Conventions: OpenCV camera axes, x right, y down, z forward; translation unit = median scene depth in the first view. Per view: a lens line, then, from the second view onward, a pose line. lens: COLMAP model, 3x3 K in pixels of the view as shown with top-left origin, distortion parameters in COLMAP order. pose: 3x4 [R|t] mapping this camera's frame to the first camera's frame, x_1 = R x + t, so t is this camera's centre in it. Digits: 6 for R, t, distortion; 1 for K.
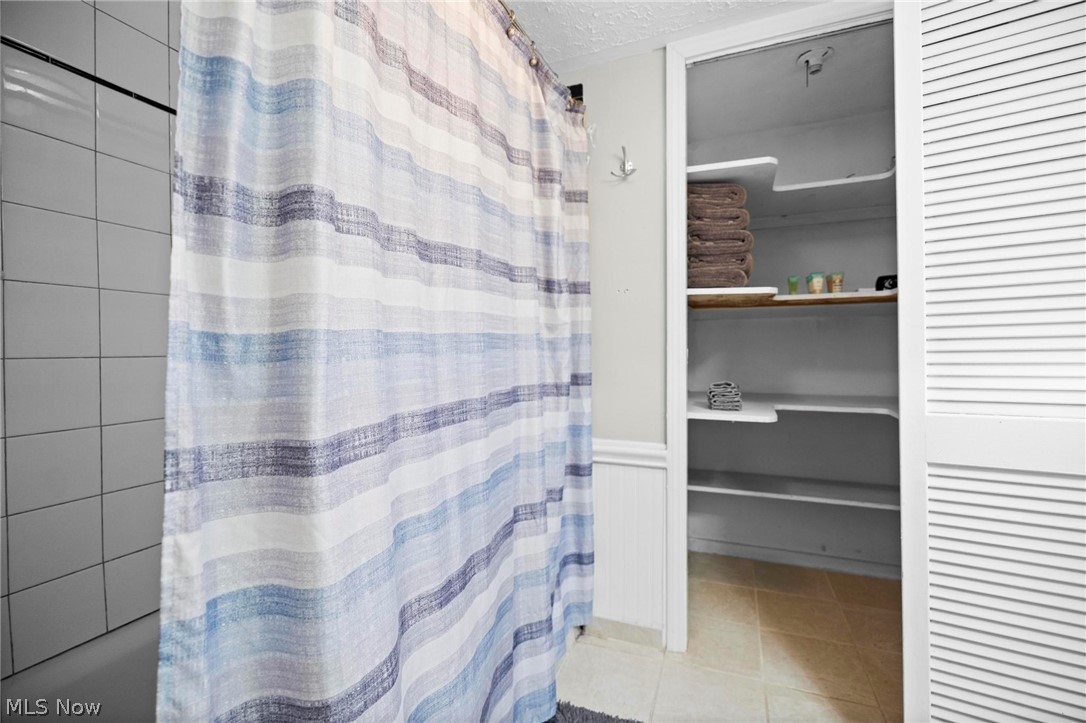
lens RADIAL K [[484.0, 0, 539.4], [0, 484.0, 355.7], [0, 0, 1]] dist [0.003049, 0.000534]
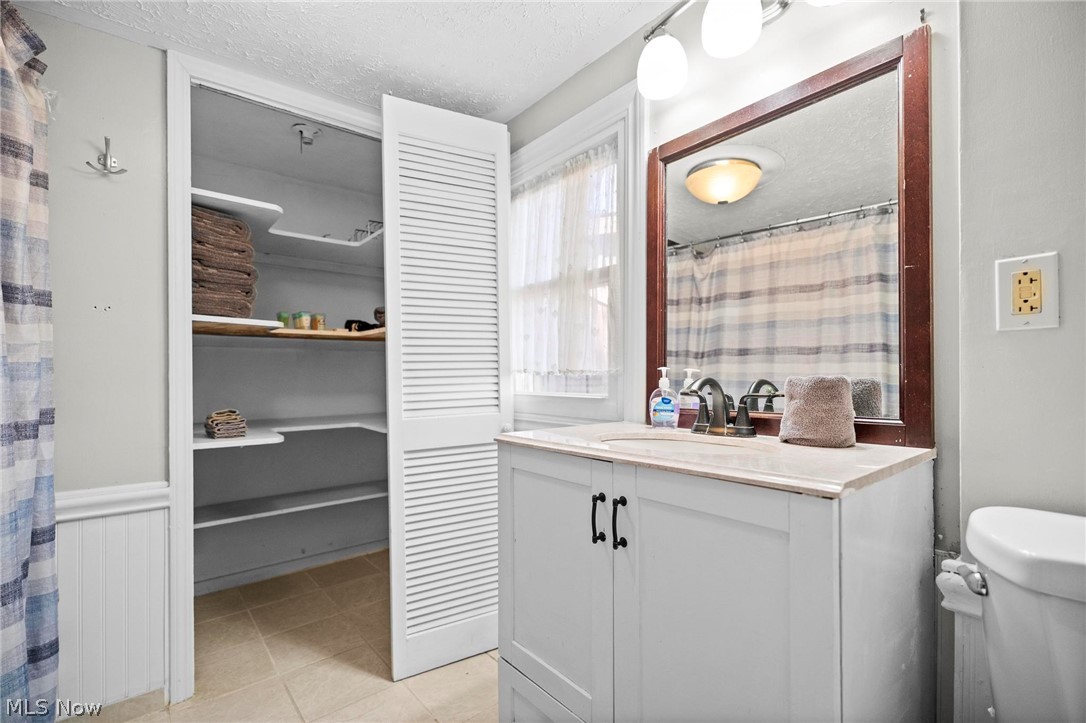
lens RADIAL K [[491.5, 0, 541.6], [0, 491.5, 389.8], [0, 0, 1]] dist [-0.000634, 0.000125]
pose [[0.477811, -0.024729, 0.878115, -0.216977], [0.016855, 0.999678, 0.018980, 0.004184], [-0.878301, 0.005732, 0.478074, -0.070493]]
